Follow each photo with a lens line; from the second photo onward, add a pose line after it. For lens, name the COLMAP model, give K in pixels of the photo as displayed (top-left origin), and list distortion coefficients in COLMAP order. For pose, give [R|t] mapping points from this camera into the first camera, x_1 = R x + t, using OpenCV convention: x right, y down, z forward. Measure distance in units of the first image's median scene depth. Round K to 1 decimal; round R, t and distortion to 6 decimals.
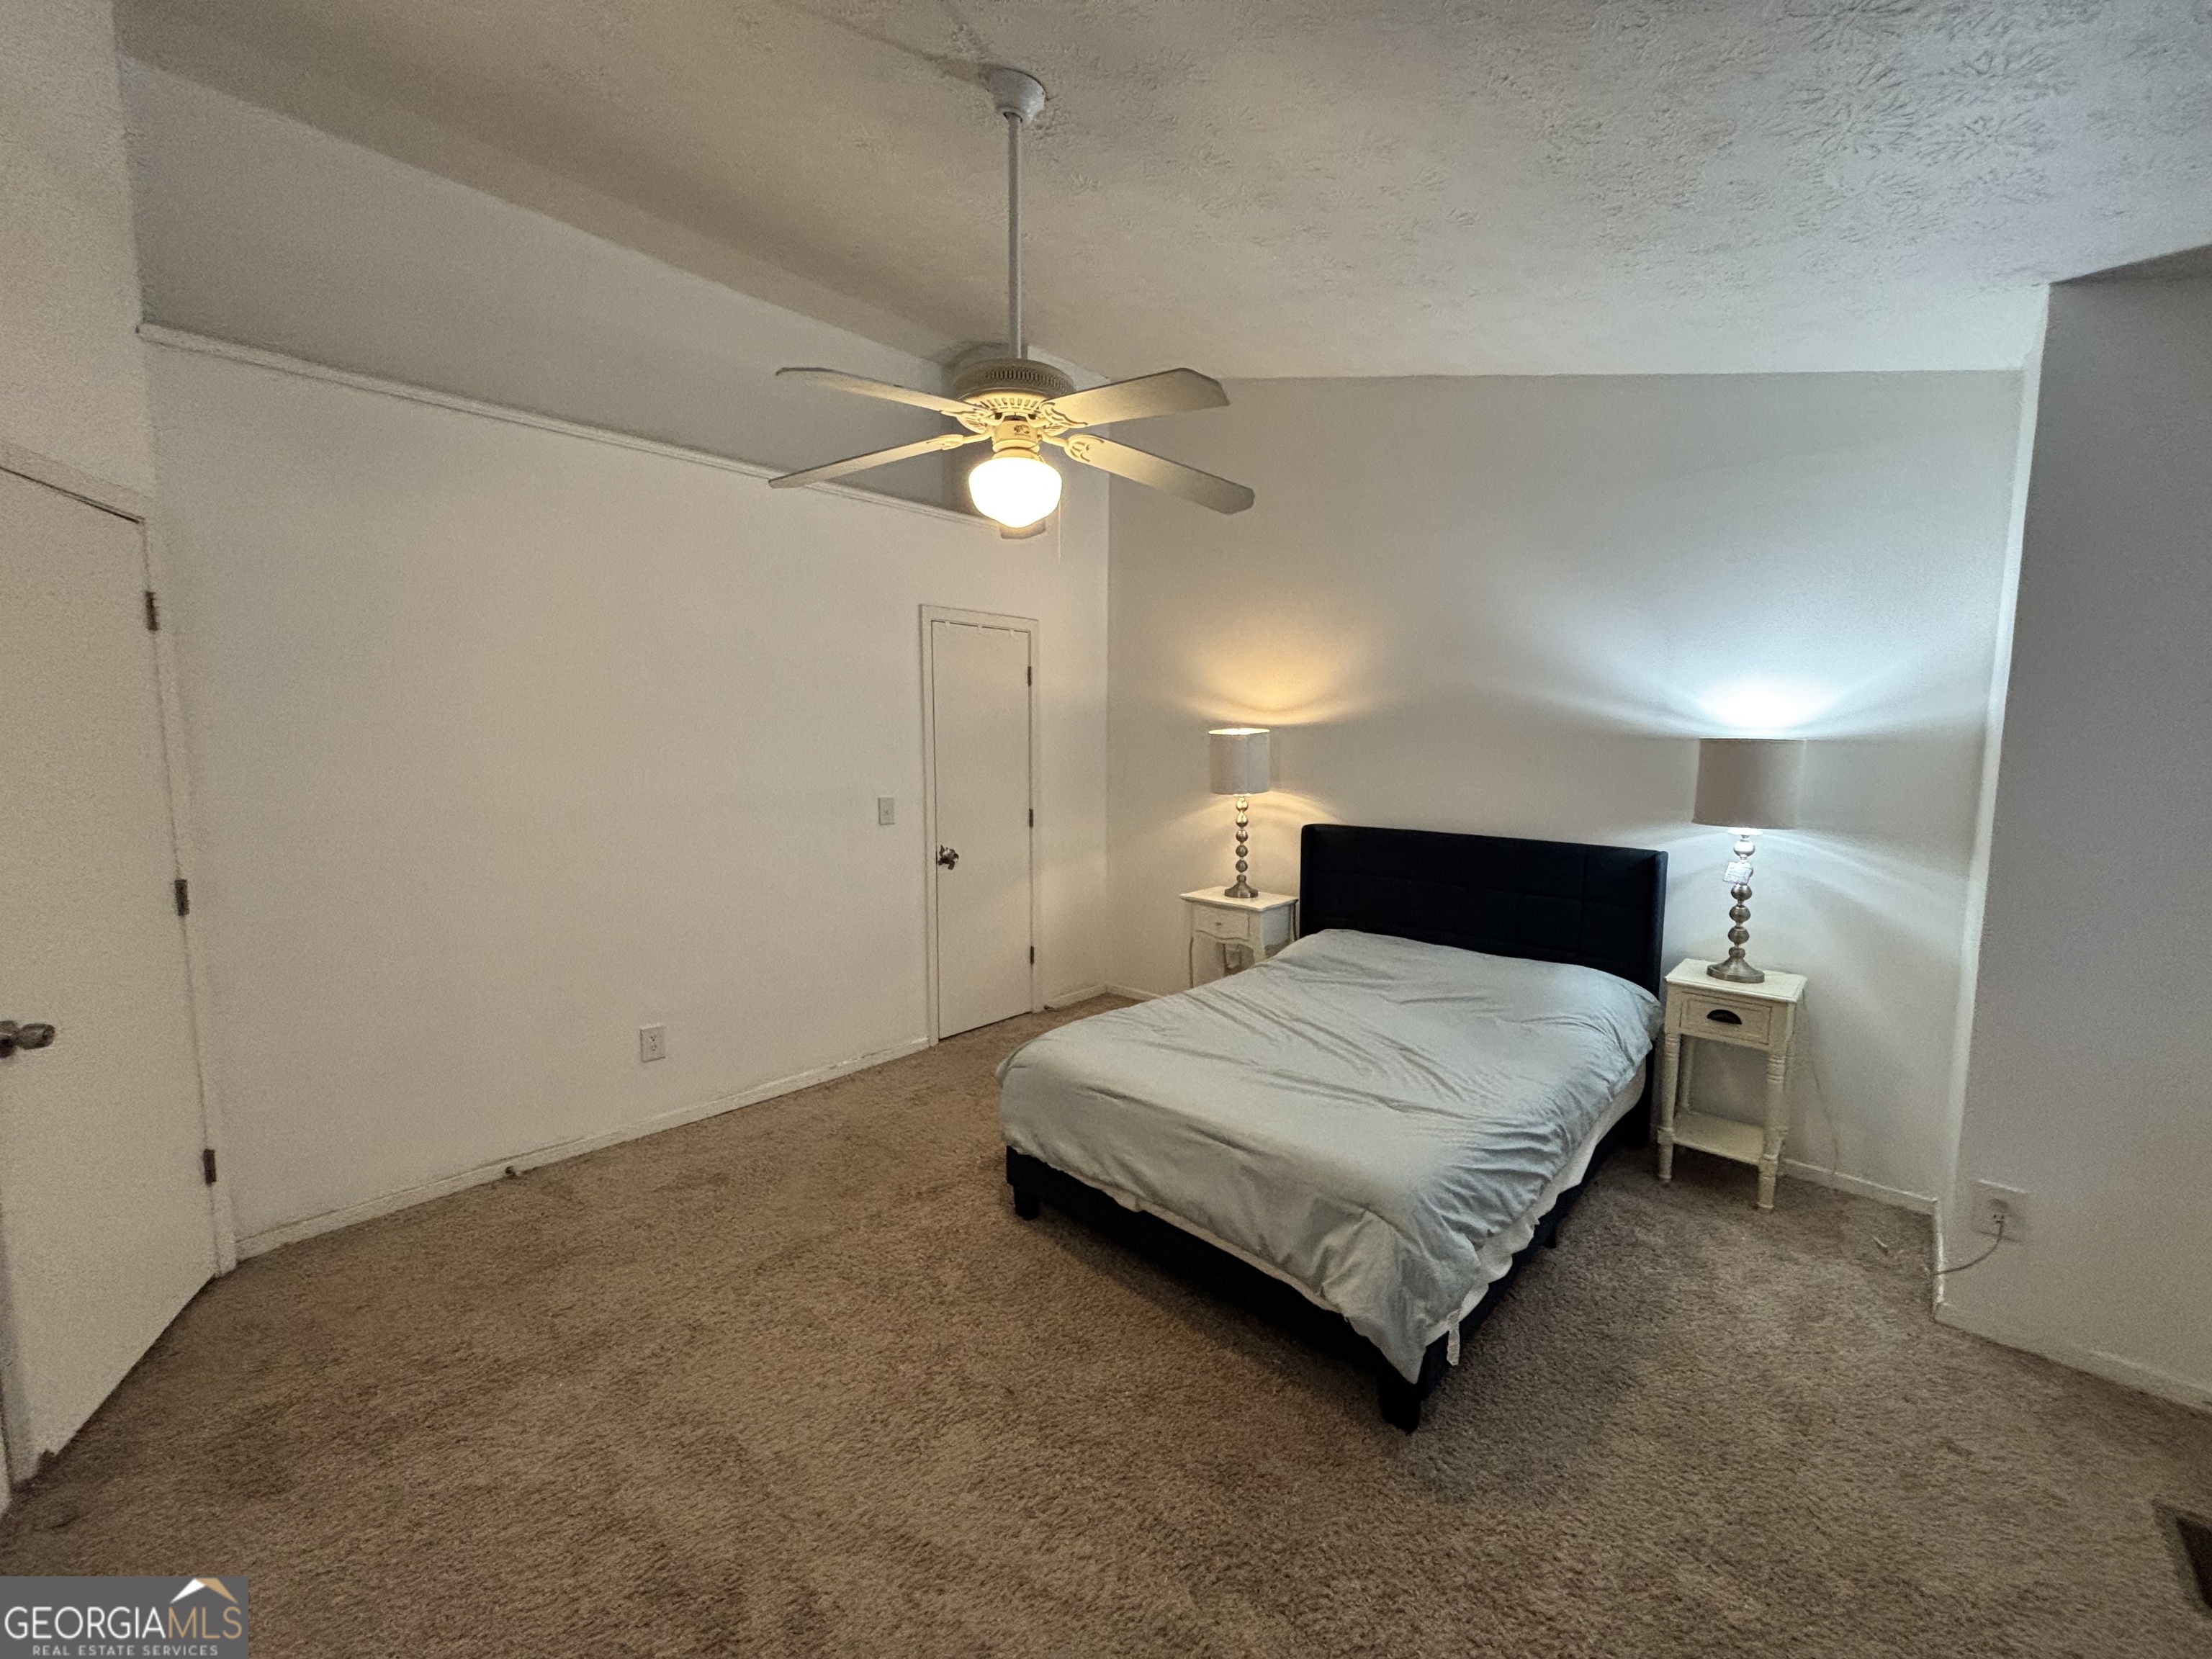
lens RADIAL K [[872.1, 0, 1106.8], [0, 872.1, 821.8], [0, 0, 1]] dist [0.015607, -0.004986]
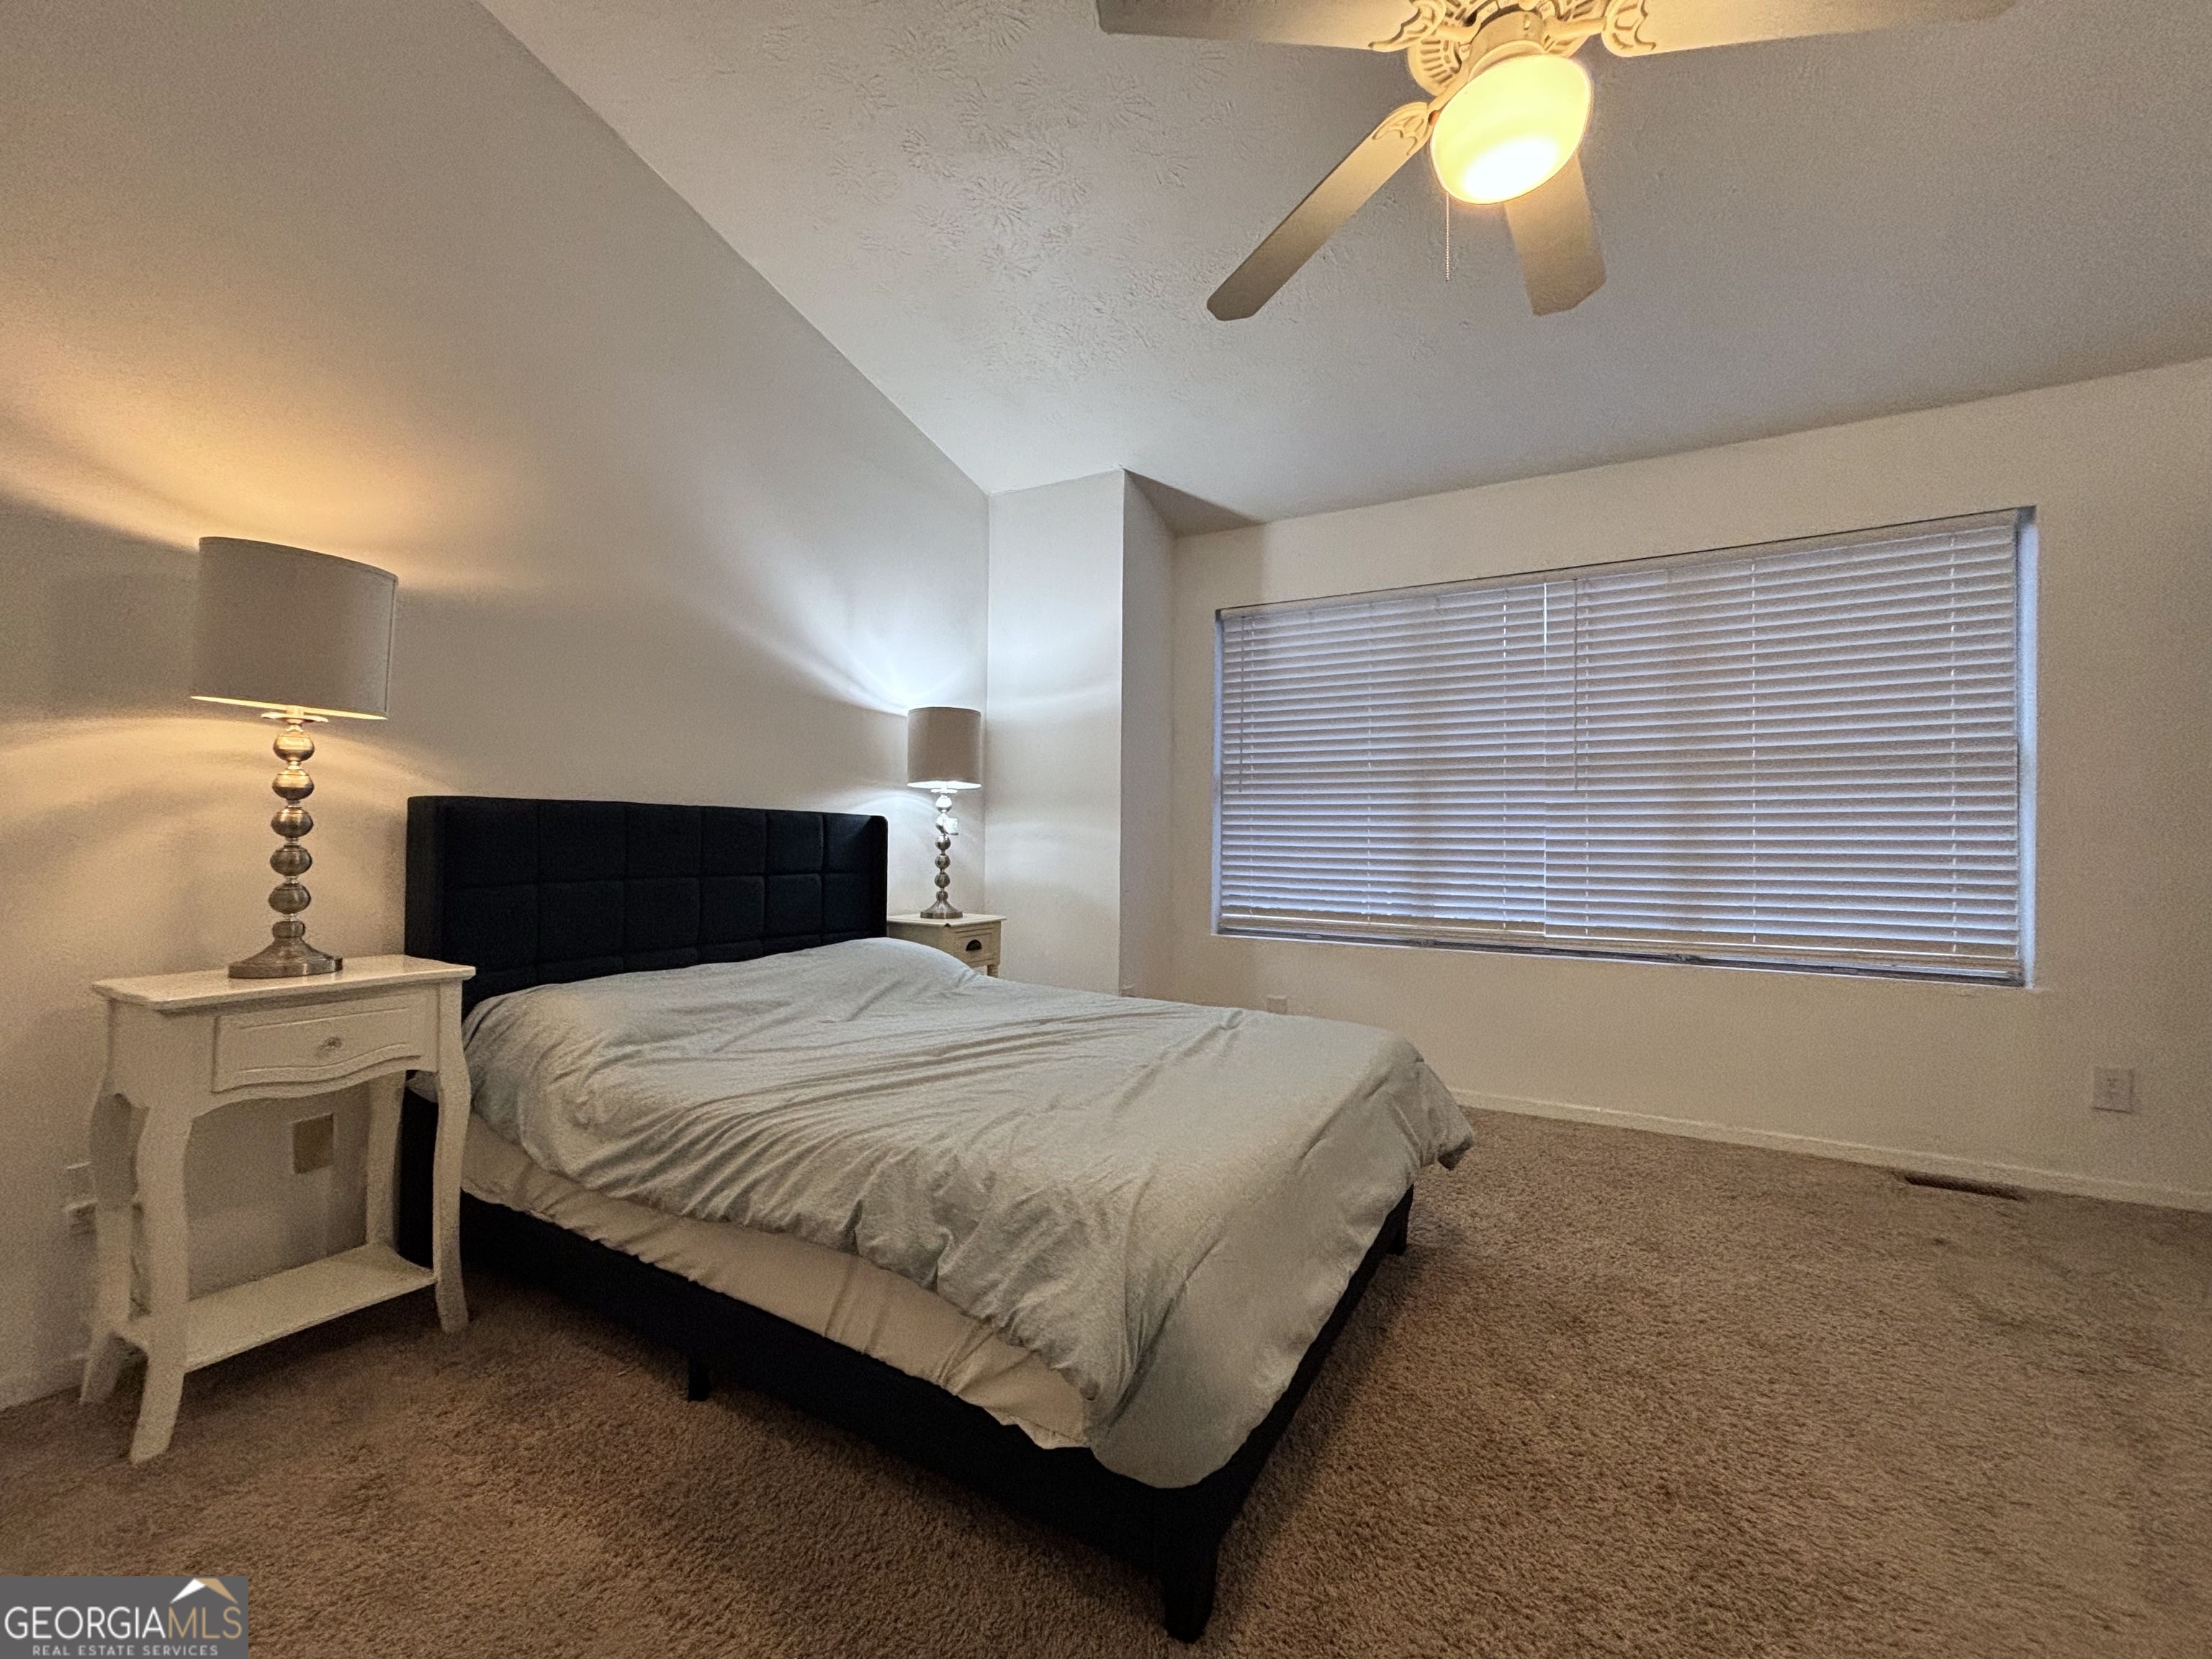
lens RADIAL K [[887.0, 0, 1106.0], [0, 887.0, 829.5], [0, 0, 1]] dist [0.001245, -0.000512]
pose [[-0.224272, 0.003734, 0.974519, -0.385520], [0.079045, 0.996767, 0.014372, 0.051210], [-0.971316, 0.080254, -0.223842, 0.863363]]
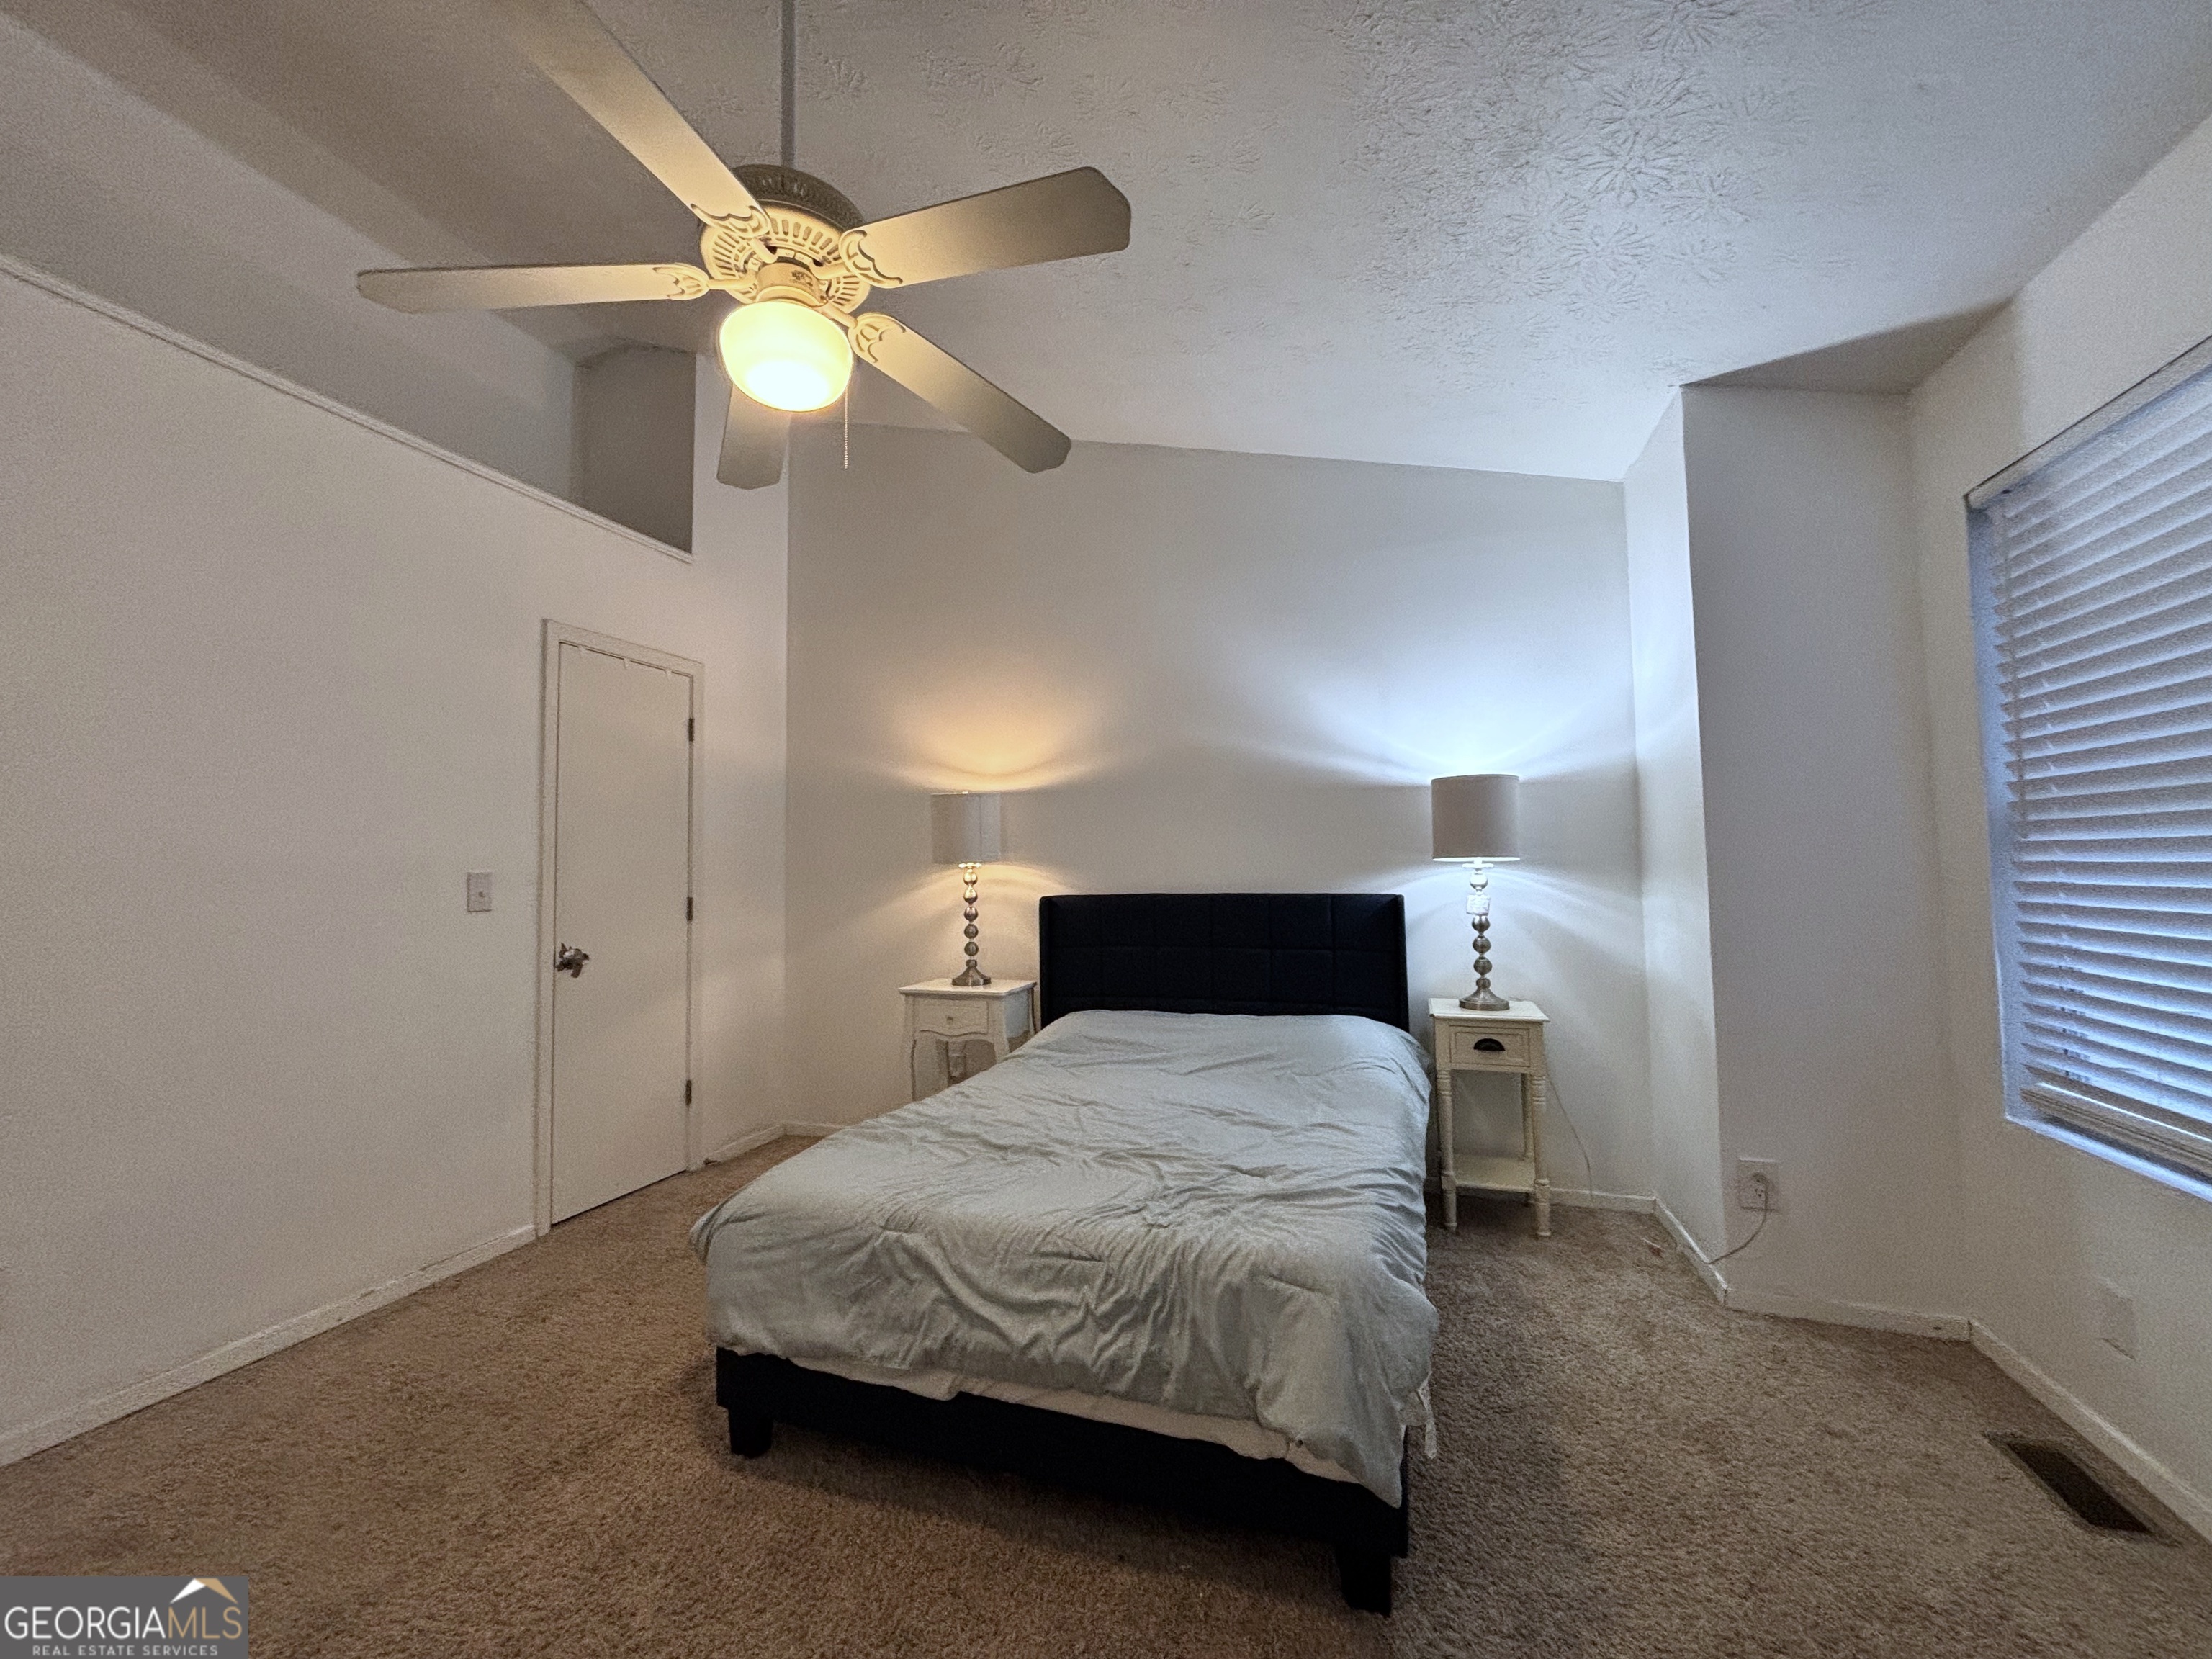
lens RADIAL K [[887.0, 0, 1106.0], [0, 887.0, 829.5], [0, 0, 1]] dist [0.001245, -0.000512]
pose [[0.916078, 0.001749, 0.400996, -0.087116], [0.056938, 0.989291, -0.134389, 0.070390], [-0.396937, 0.145943, 0.906169, 0.170266]]
